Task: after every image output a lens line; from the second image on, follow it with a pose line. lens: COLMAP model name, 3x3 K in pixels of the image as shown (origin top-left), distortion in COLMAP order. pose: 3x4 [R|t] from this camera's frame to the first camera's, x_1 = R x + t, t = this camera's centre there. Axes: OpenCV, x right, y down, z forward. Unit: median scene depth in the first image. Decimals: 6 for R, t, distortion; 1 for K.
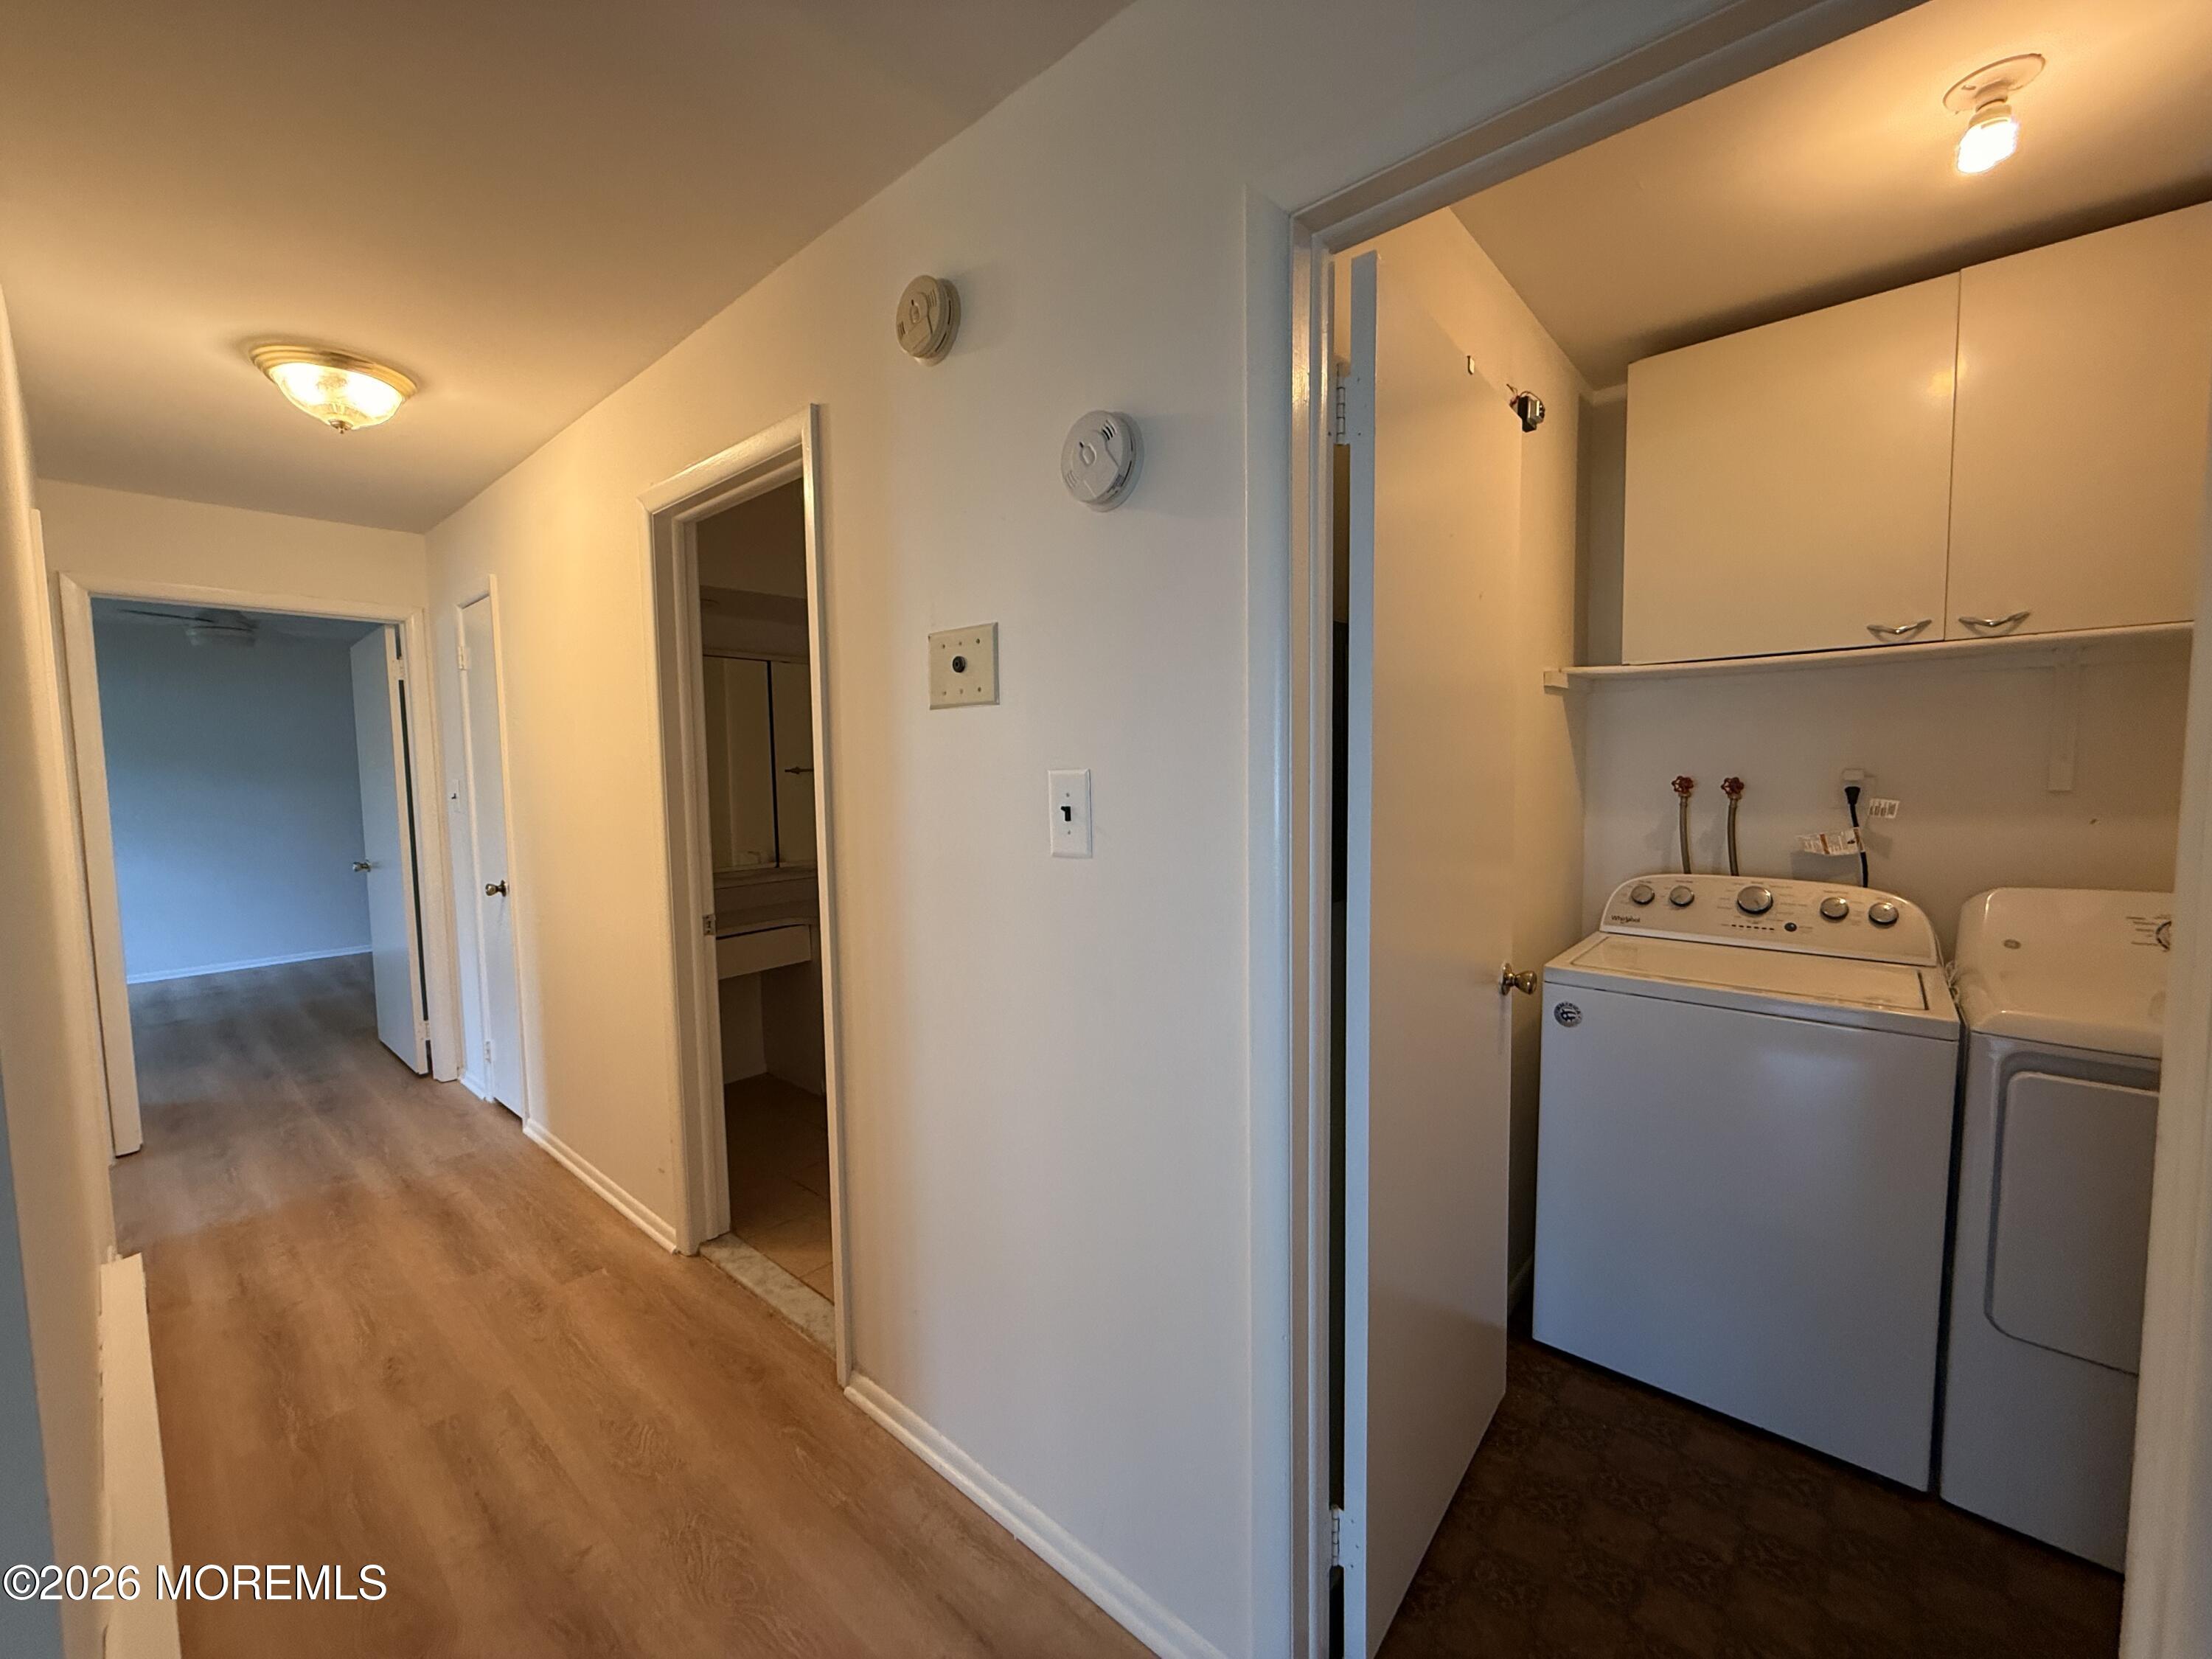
lens RADIAL K [[888.5, 0, 1101.6], [0, 888.5, 830.7], [0, 0, 1]] dist [-0.000018, 0.000420]
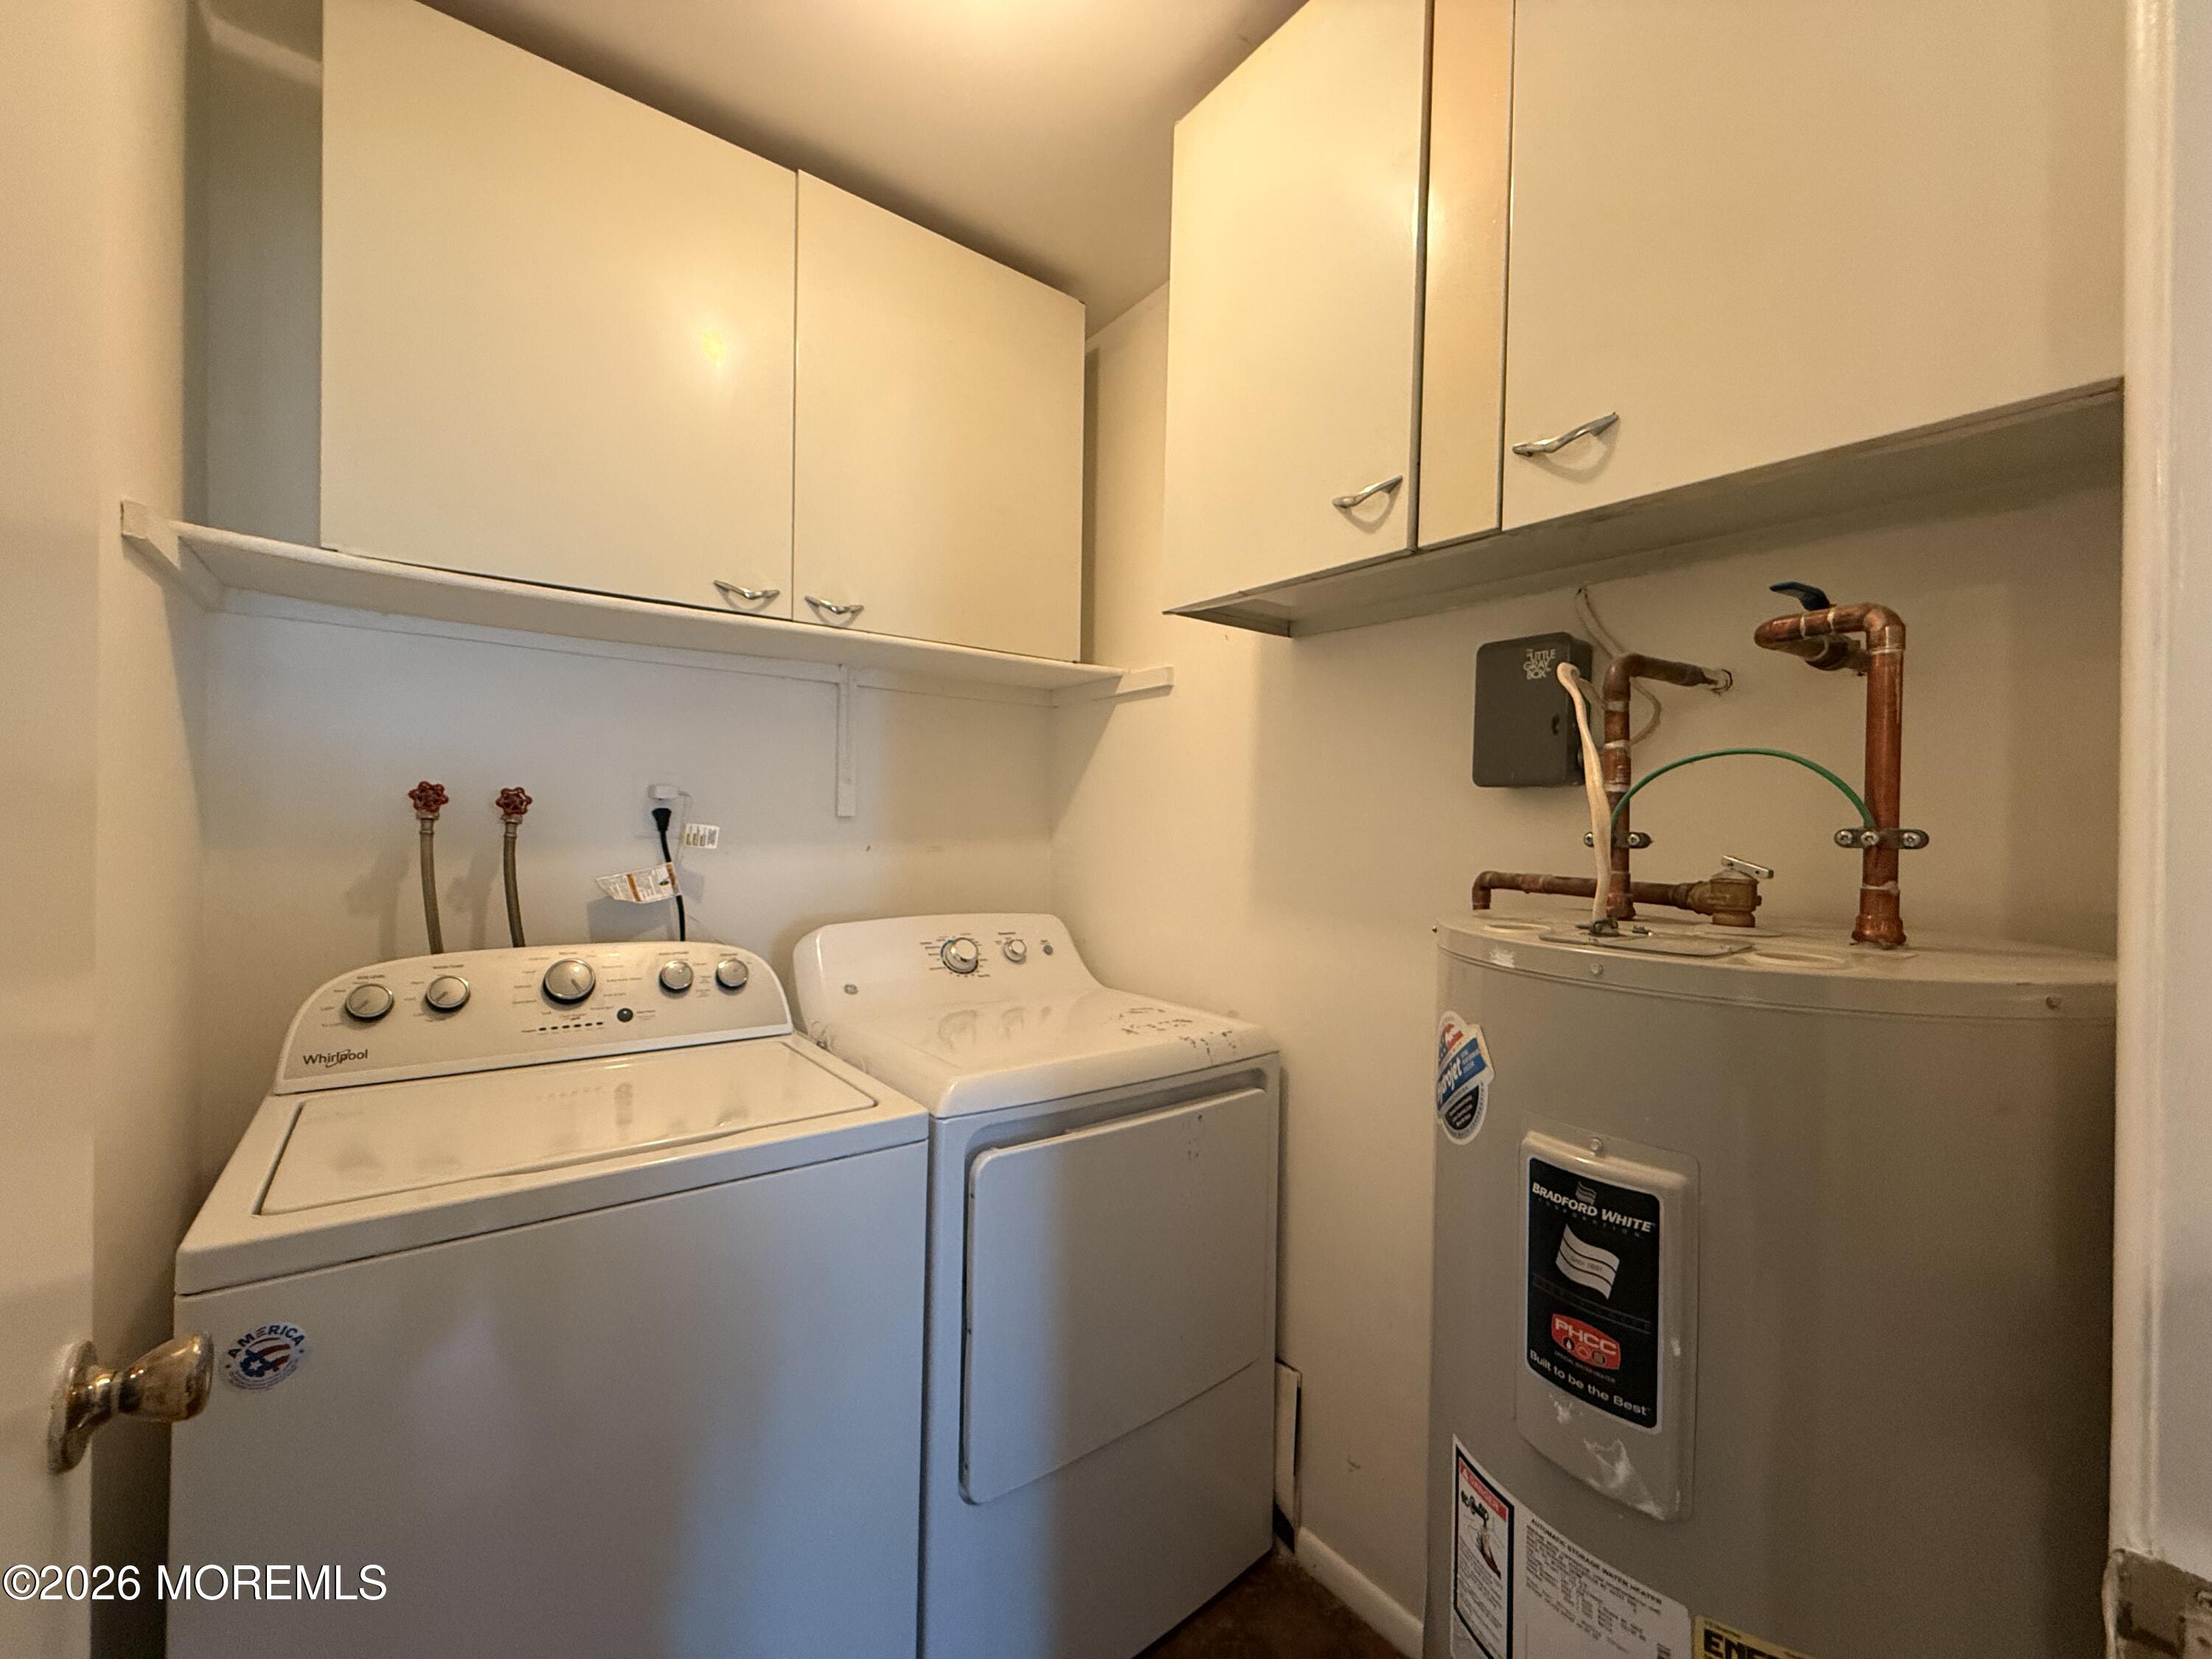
lens RADIAL K [[888.5, 0, 1101.3], [0, 888.5, 831.0], [0, 0, 1]] dist [-0.000018, 0.000420]
pose [[0.198718, 0.016990, 0.979909, 0.196928], [0.052506, 0.998229, -0.027955, 0.009754], [-0.978649, 0.057007, 0.197474, 0.505865]]
